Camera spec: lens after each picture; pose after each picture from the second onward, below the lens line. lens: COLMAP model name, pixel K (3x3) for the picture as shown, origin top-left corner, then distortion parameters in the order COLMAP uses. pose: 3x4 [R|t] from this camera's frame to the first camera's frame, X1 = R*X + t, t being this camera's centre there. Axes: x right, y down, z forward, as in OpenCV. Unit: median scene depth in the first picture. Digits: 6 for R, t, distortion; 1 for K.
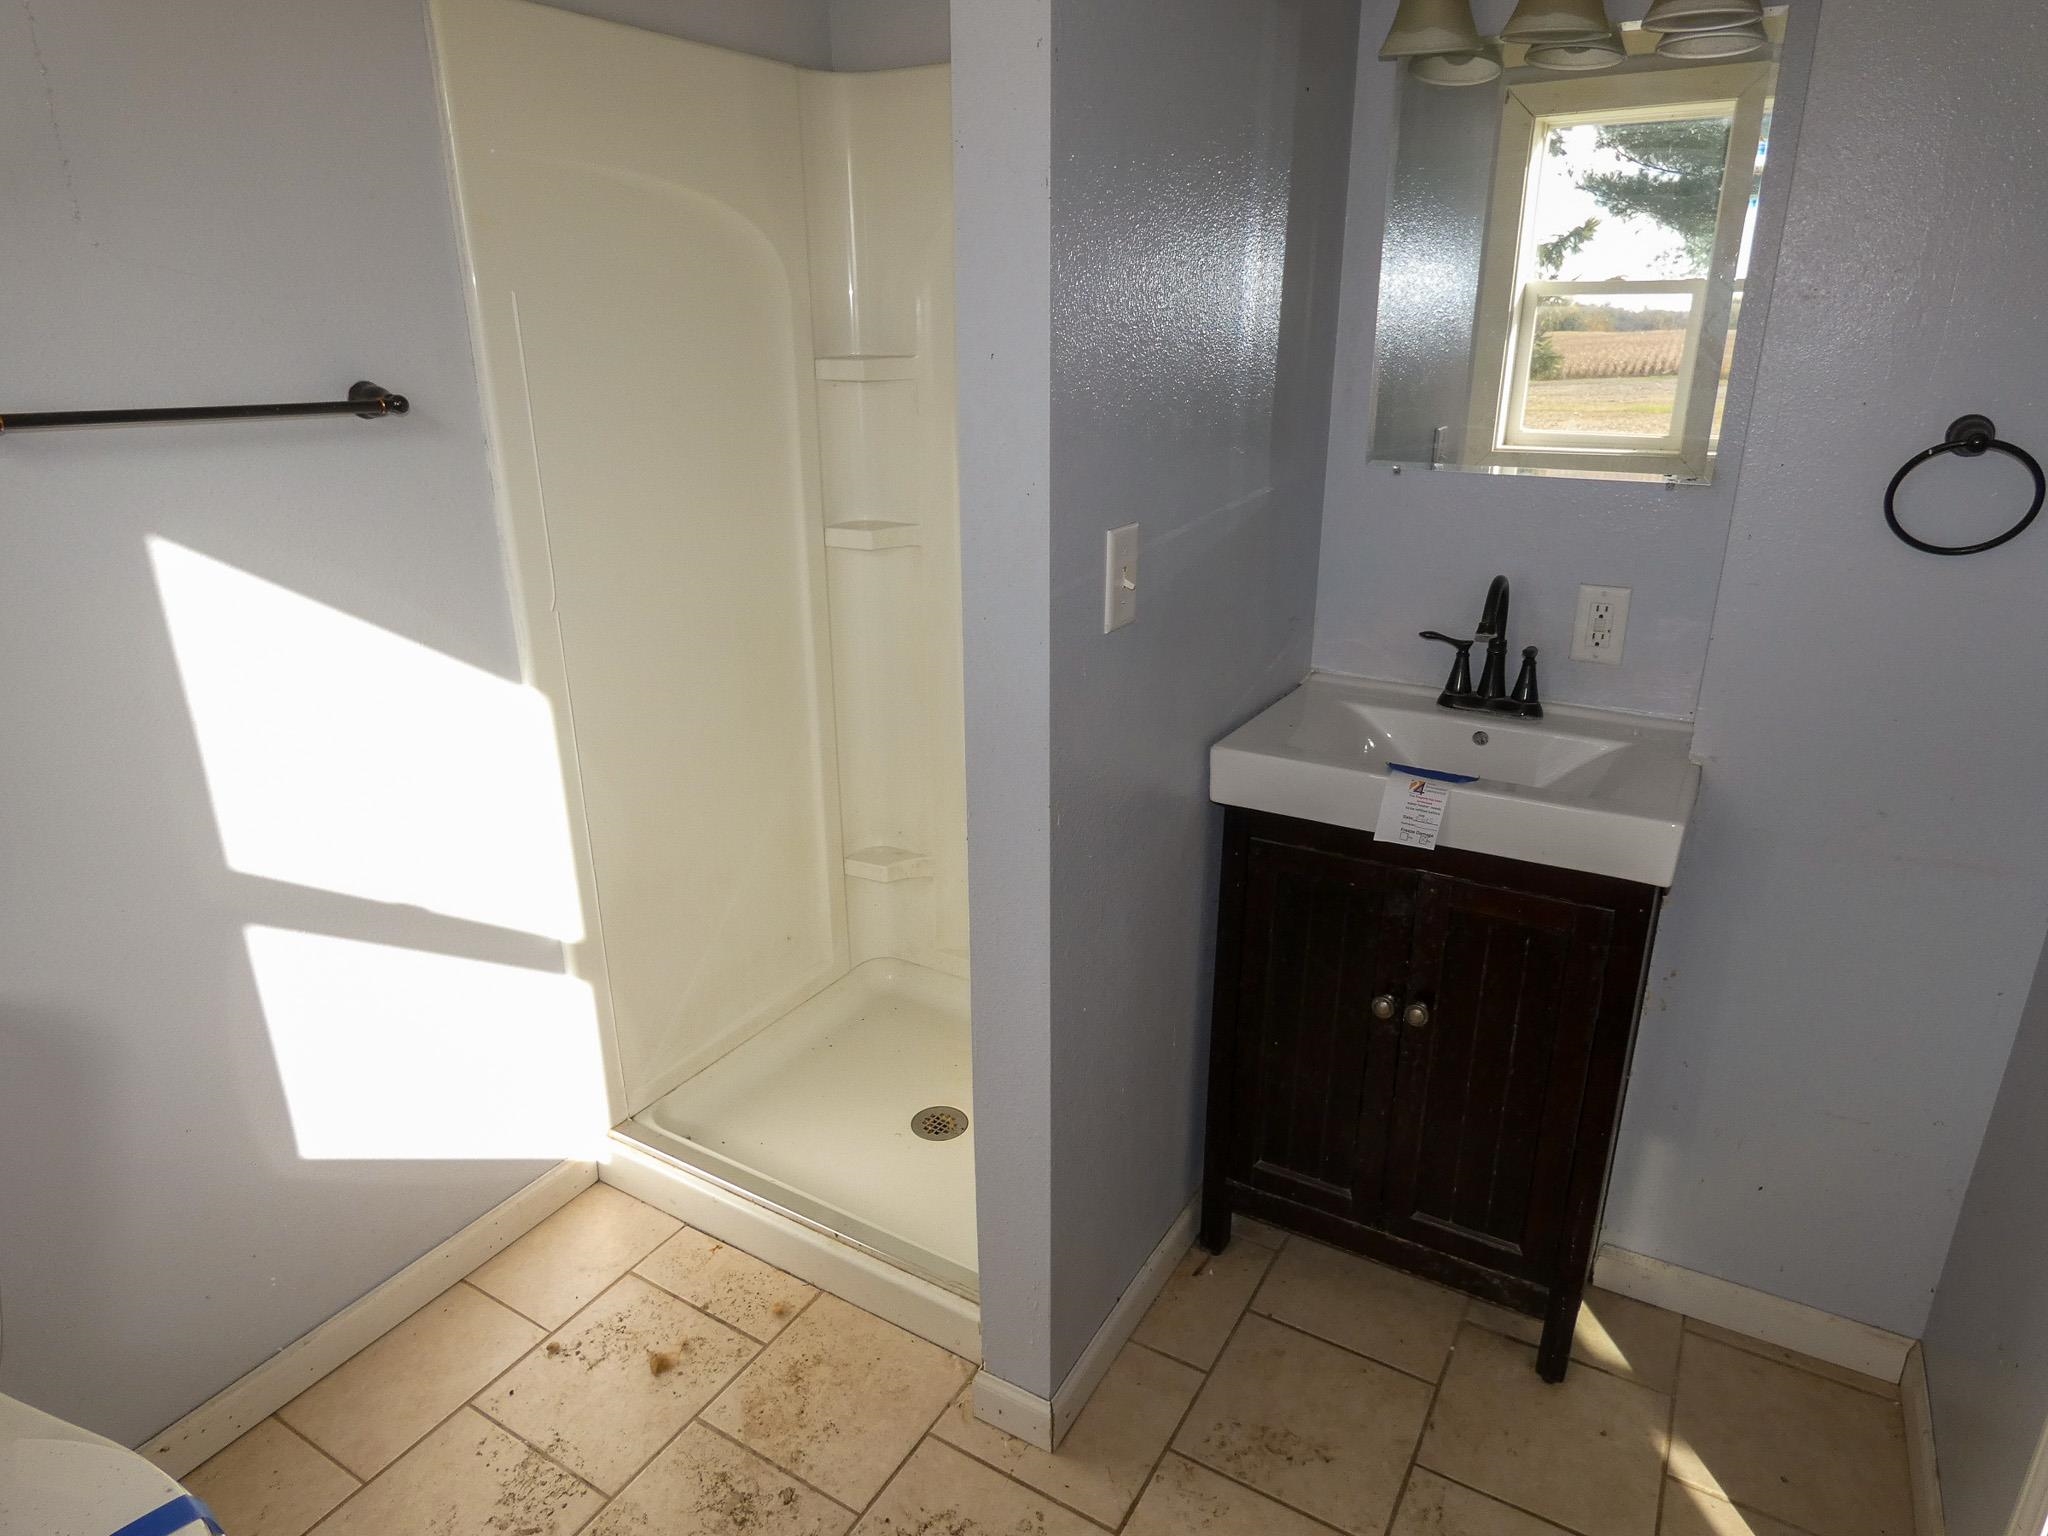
lens RADIAL K [[1222.2, 0, 1024.0], [0, 1222.2, 768.0], [0, 0, 1]] dist [-0.013304, -0.018251]
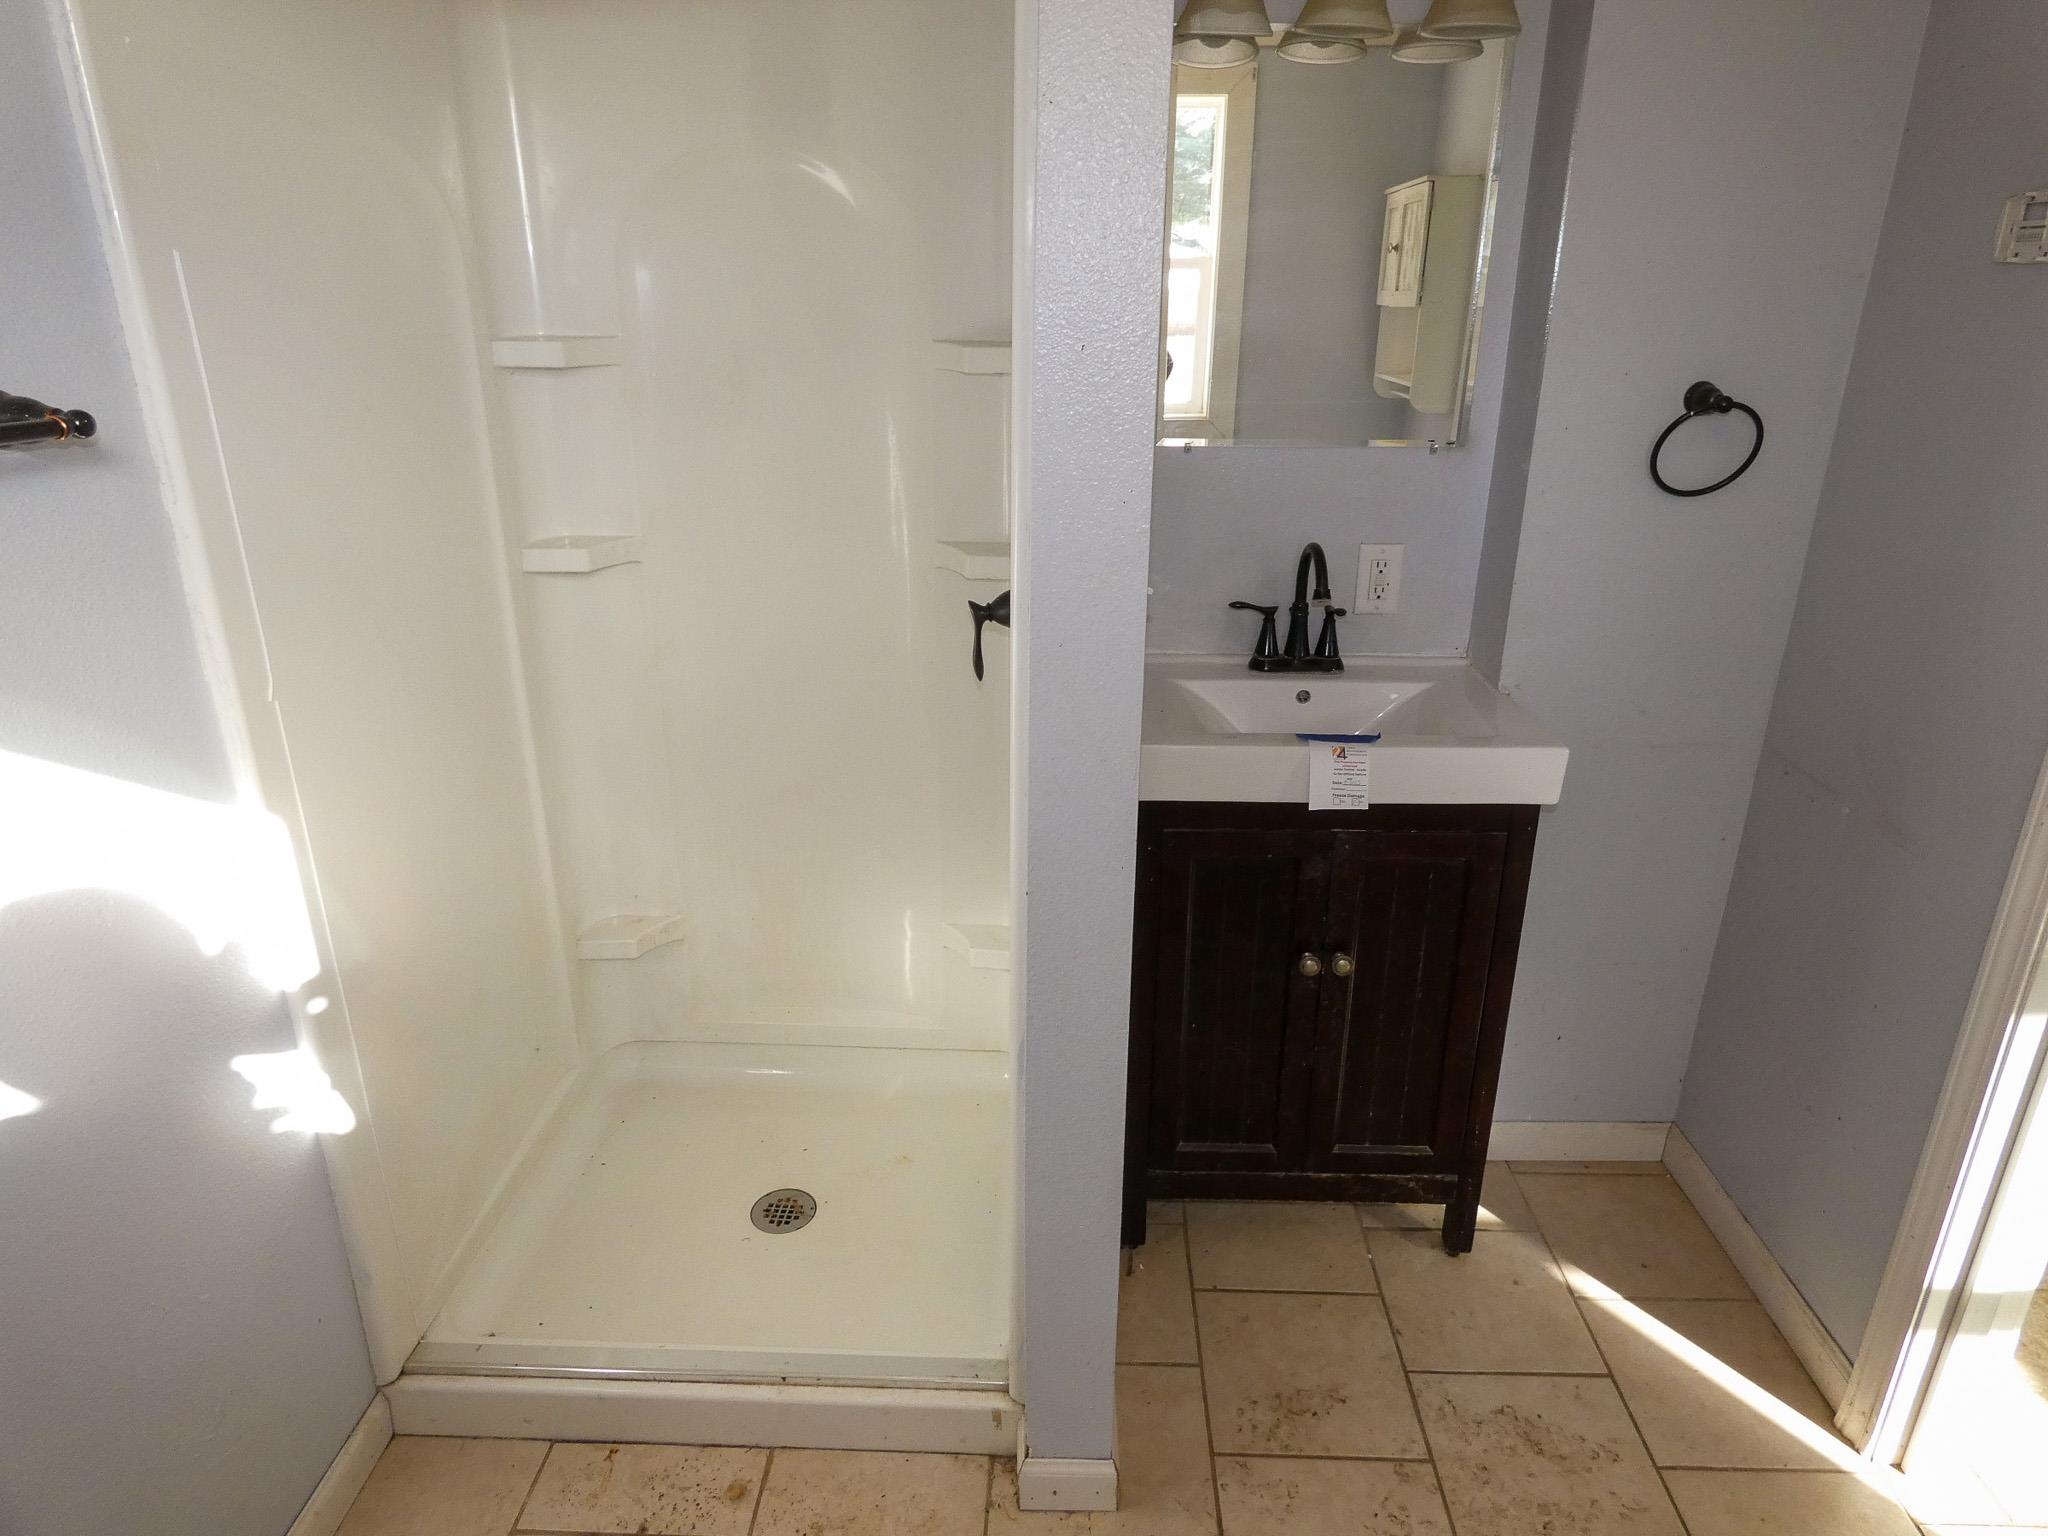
lens RADIAL K [[1222.2, 0, 1024.0], [0, 1222.2, 768.0], [0, 0, 1]] dist [-0.013304, -0.018251]
pose [[0.871638, -0.167445, 0.460663, -0.363260], [0.156135, 0.985733, 0.062873, -0.072631], [-0.464618, 0.017123, 0.885346, 0.182111]]
